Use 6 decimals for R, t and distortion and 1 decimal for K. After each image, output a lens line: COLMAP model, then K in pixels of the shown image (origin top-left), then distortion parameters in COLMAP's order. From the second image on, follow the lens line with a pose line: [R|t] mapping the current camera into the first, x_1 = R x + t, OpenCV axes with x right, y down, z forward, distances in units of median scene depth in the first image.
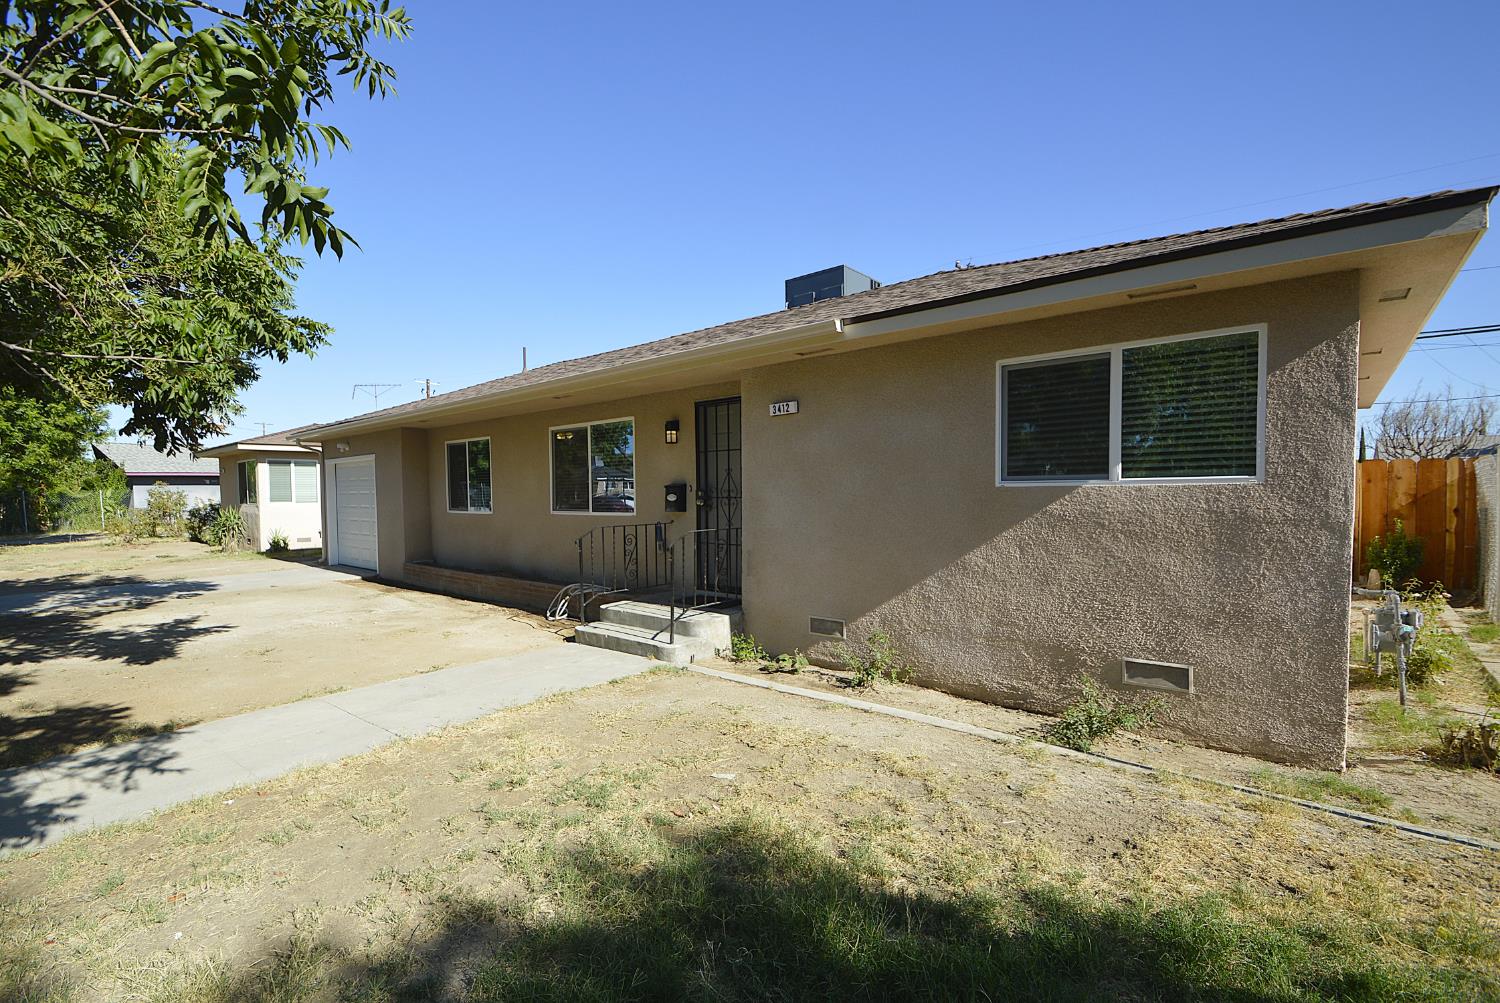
lens RADIAL K [[676.8, 0, 746.5], [0, 676.8, 512.7], [0, 0, 1]] dist [-0.001712, -0.000037]
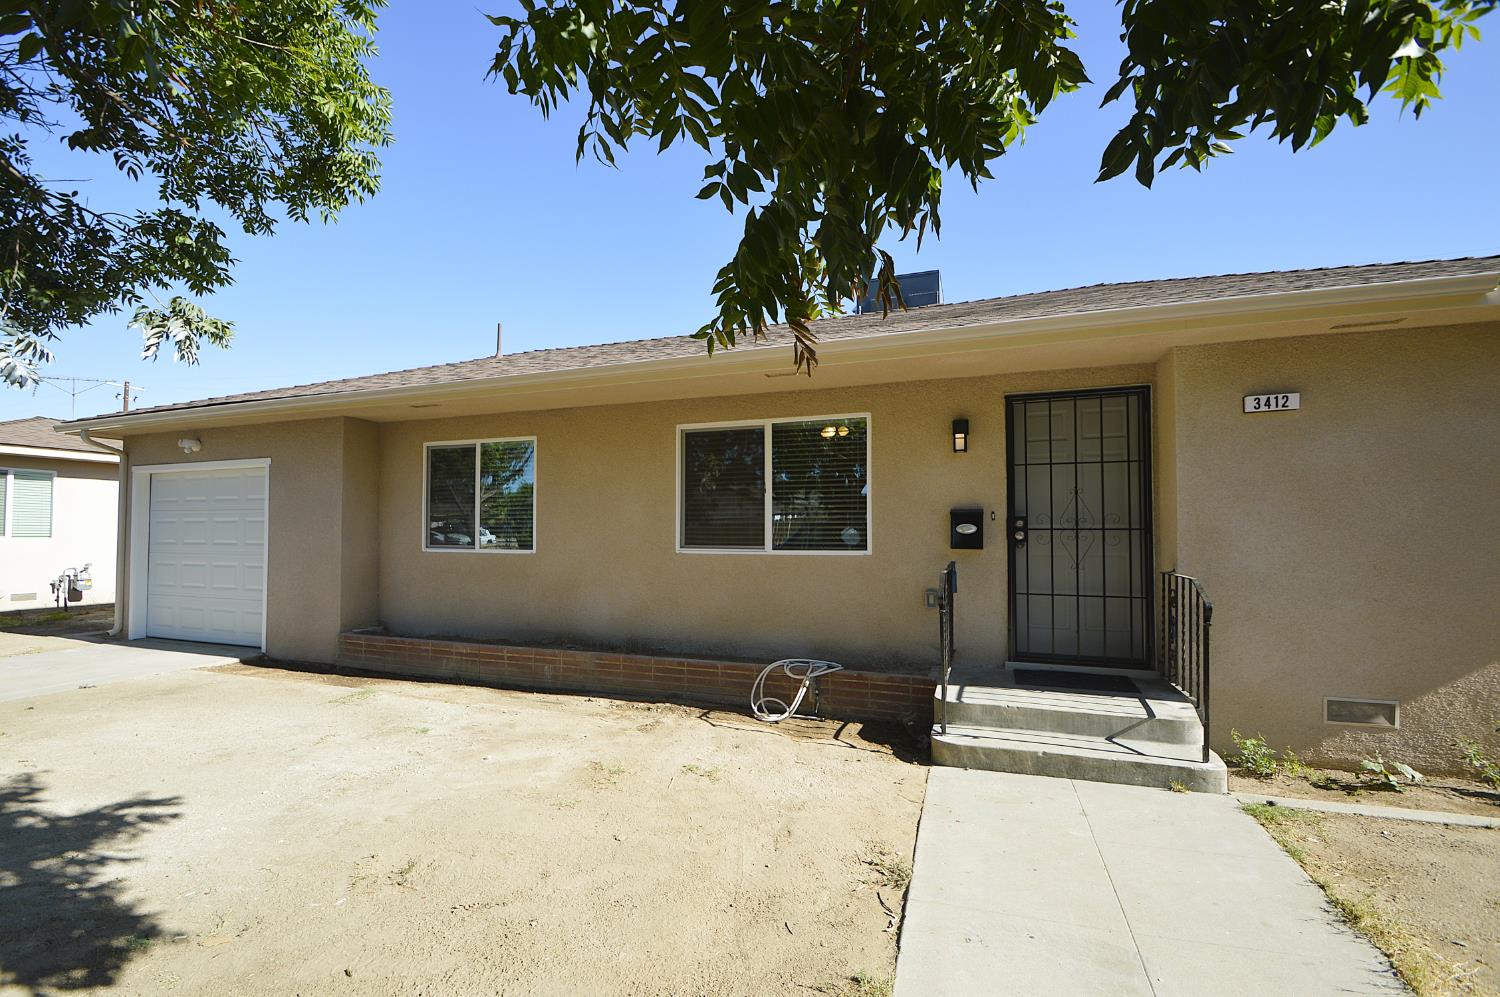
lens RADIAL K [[649.6, 0, 750.2], [0, 649.6, 522.6], [0, 0, 1]] dist [-0.002485, -0.000546]
pose [[0.933596, 0.012272, 0.358116, -0.455566], [0.003499, 0.999054, -0.043357, -0.000672], [-0.358310, 0.041731, 0.932670, 0.372928]]
